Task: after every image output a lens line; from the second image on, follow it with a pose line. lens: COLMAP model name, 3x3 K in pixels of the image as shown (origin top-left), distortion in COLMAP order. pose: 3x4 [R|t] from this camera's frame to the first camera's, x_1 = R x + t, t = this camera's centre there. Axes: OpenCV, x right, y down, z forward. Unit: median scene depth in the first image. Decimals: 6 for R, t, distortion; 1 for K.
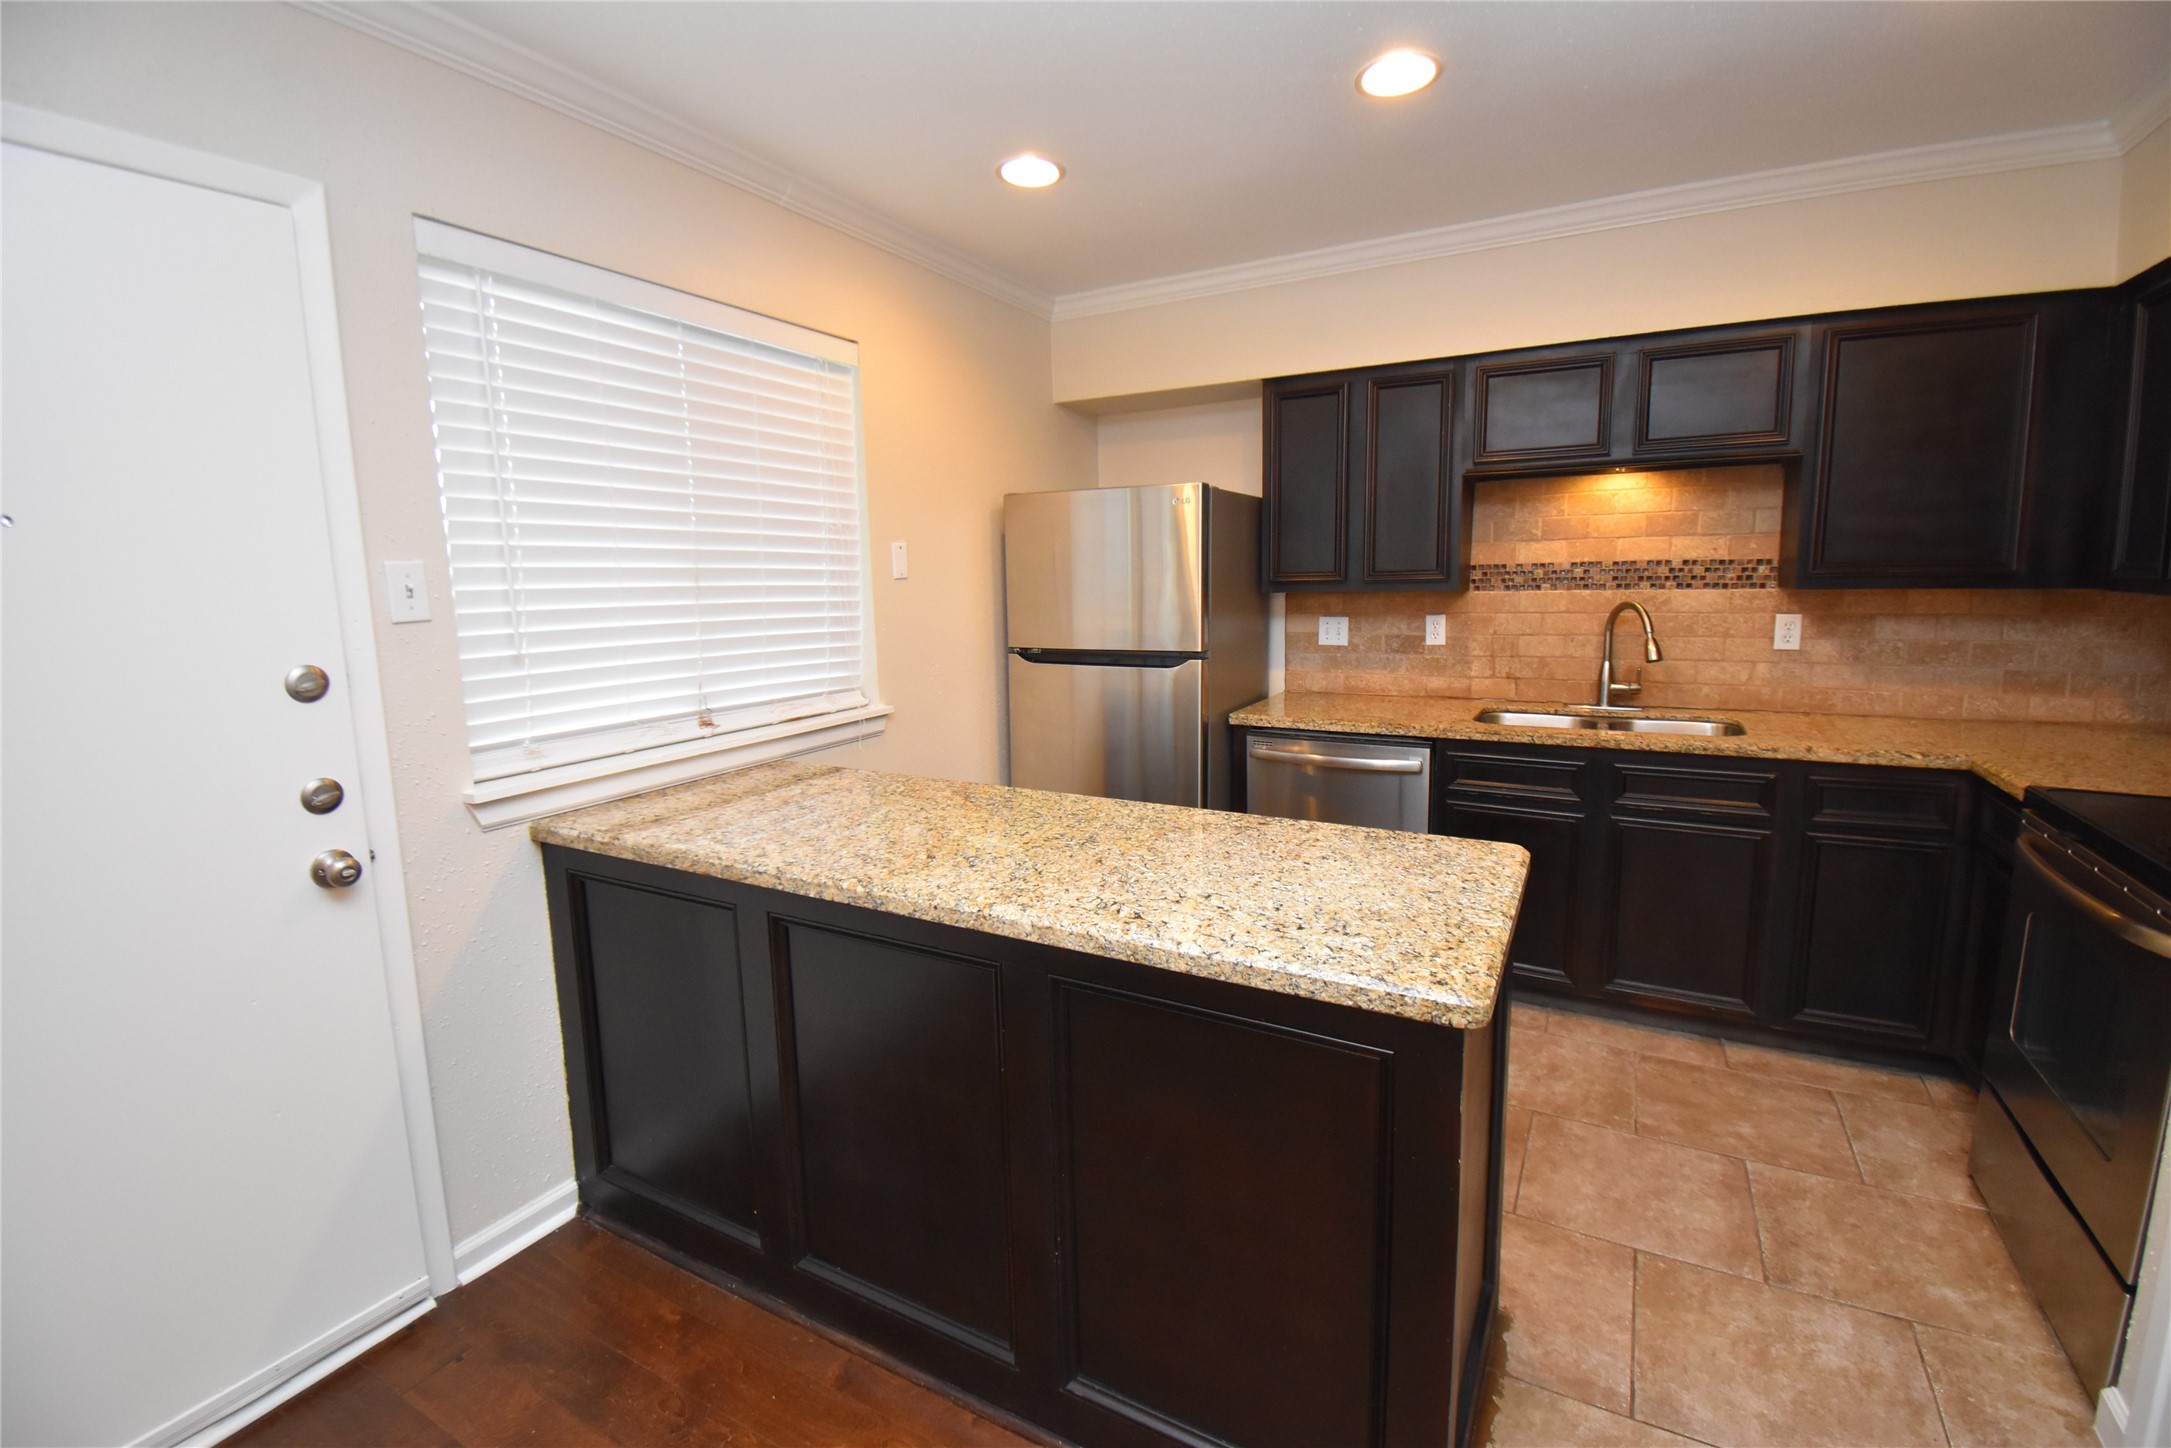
lens RADIAL K [[958.7, 0, 1071.4], [0, 958.7, 724.5], [0, 0, 1]] dist [0.004926, -0.000390]
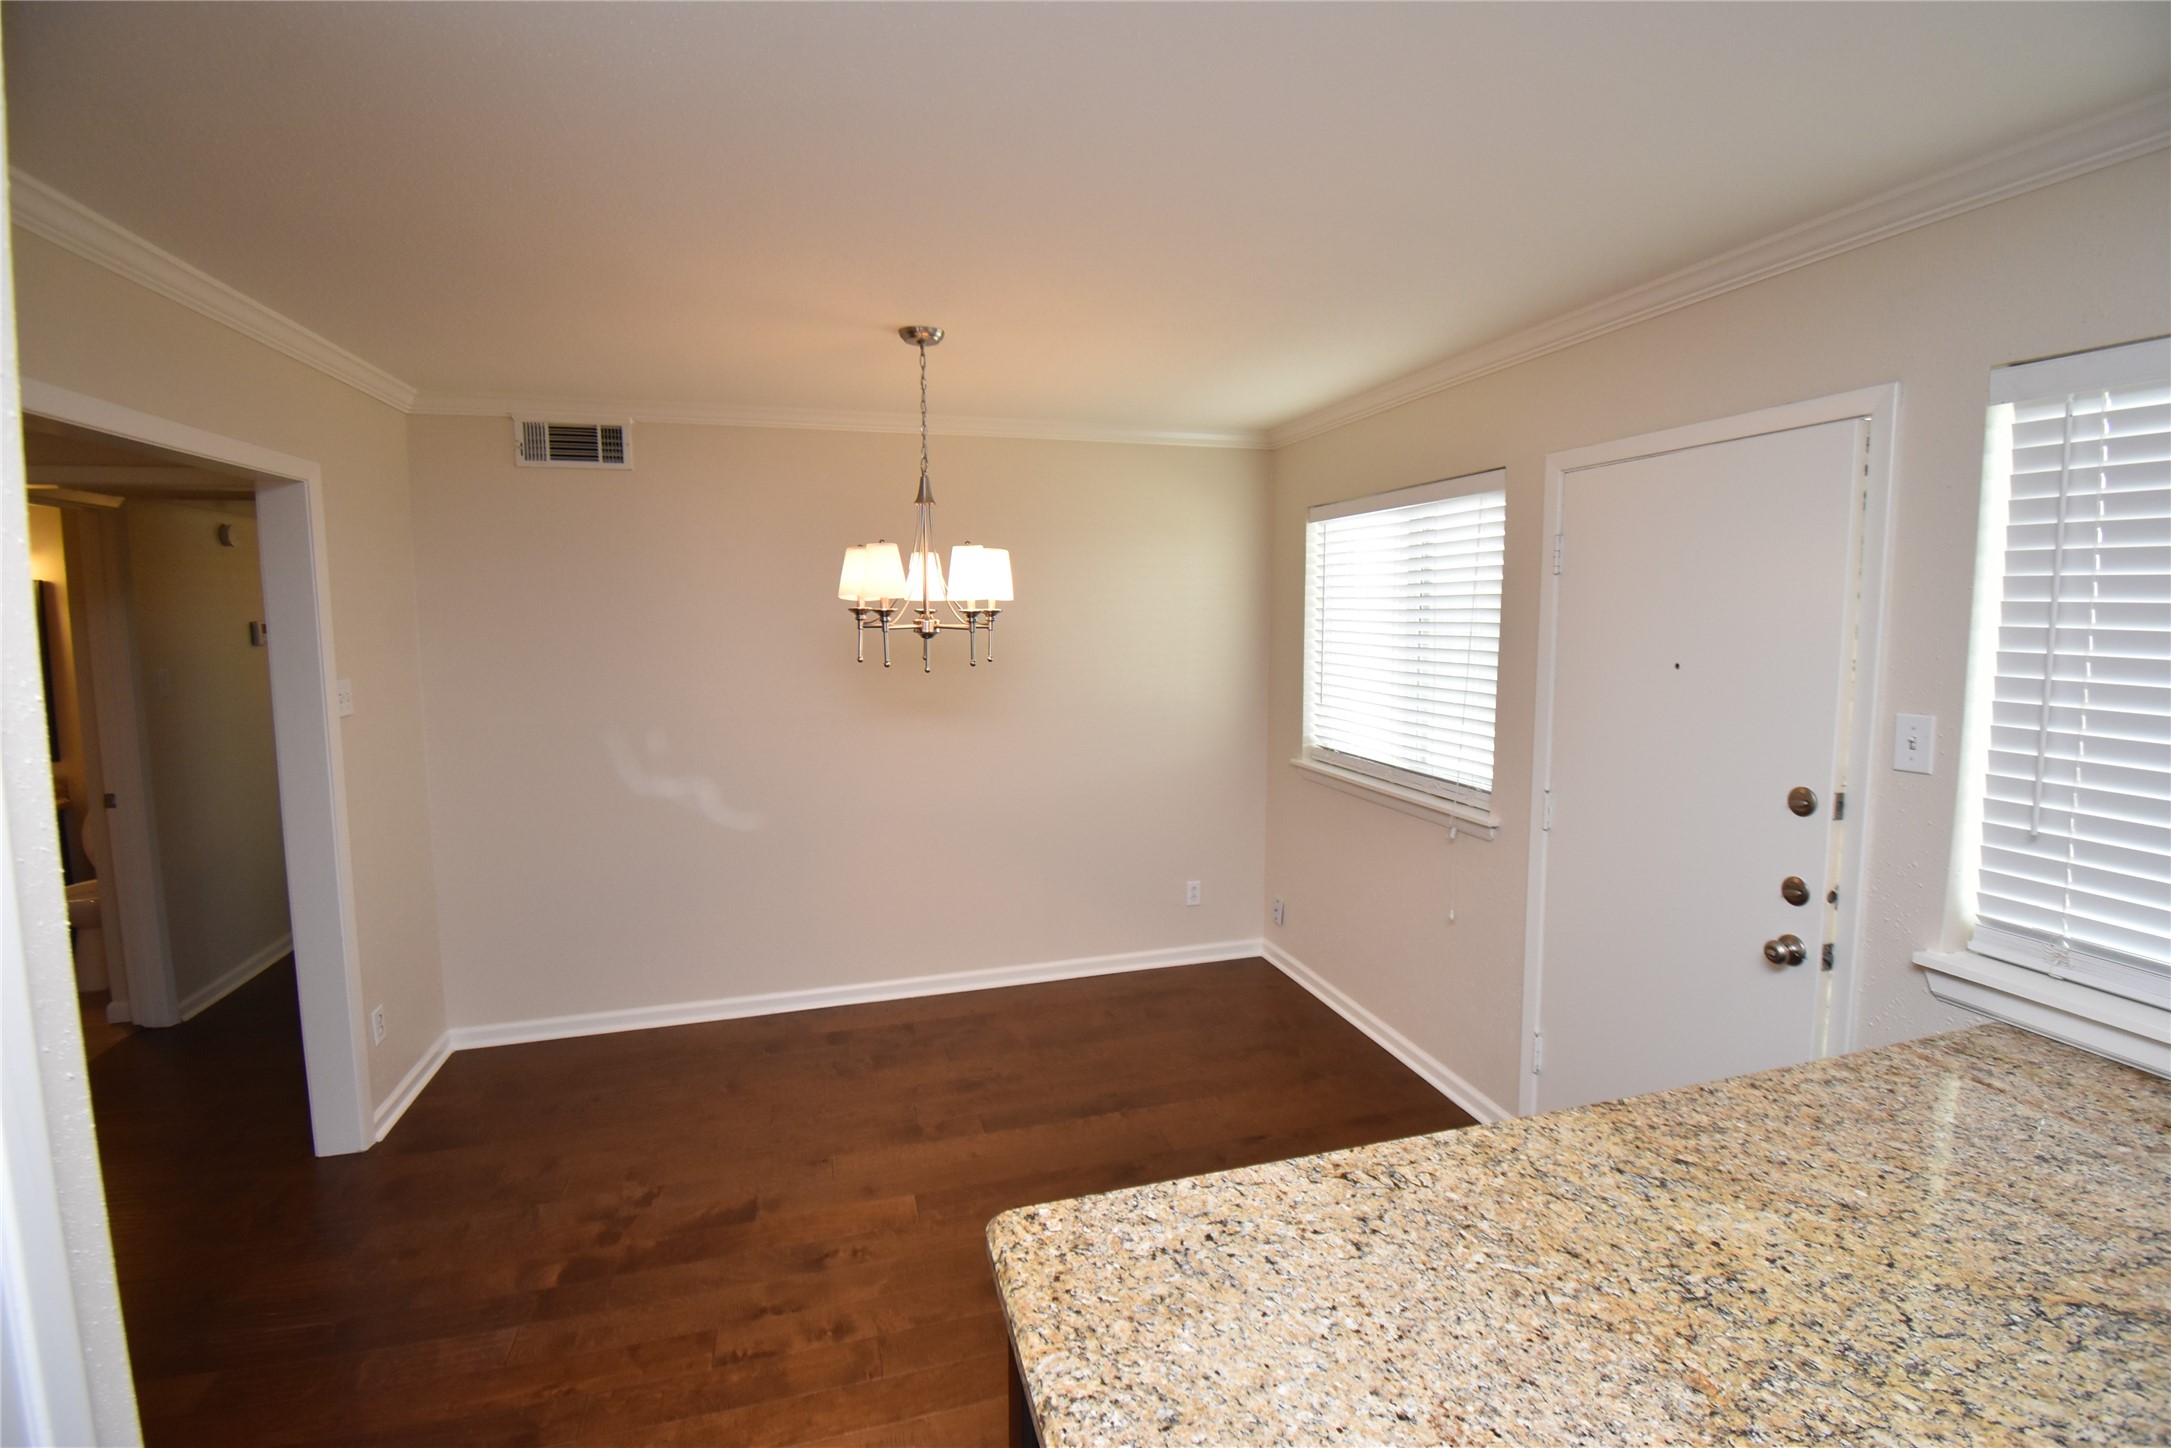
lens RADIAL K [[958.7, 0, 1086.6], [0, 958.7, 706.5], [0, 0, 1]] dist [0.004926, -0.000390]
pose [[-0.704459, 0.104830, -0.701960, 0.829522], [-0.090795, 0.967595, 0.235618, -0.423687], [0.703913, 0.229718, -0.672113, 1.320456]]
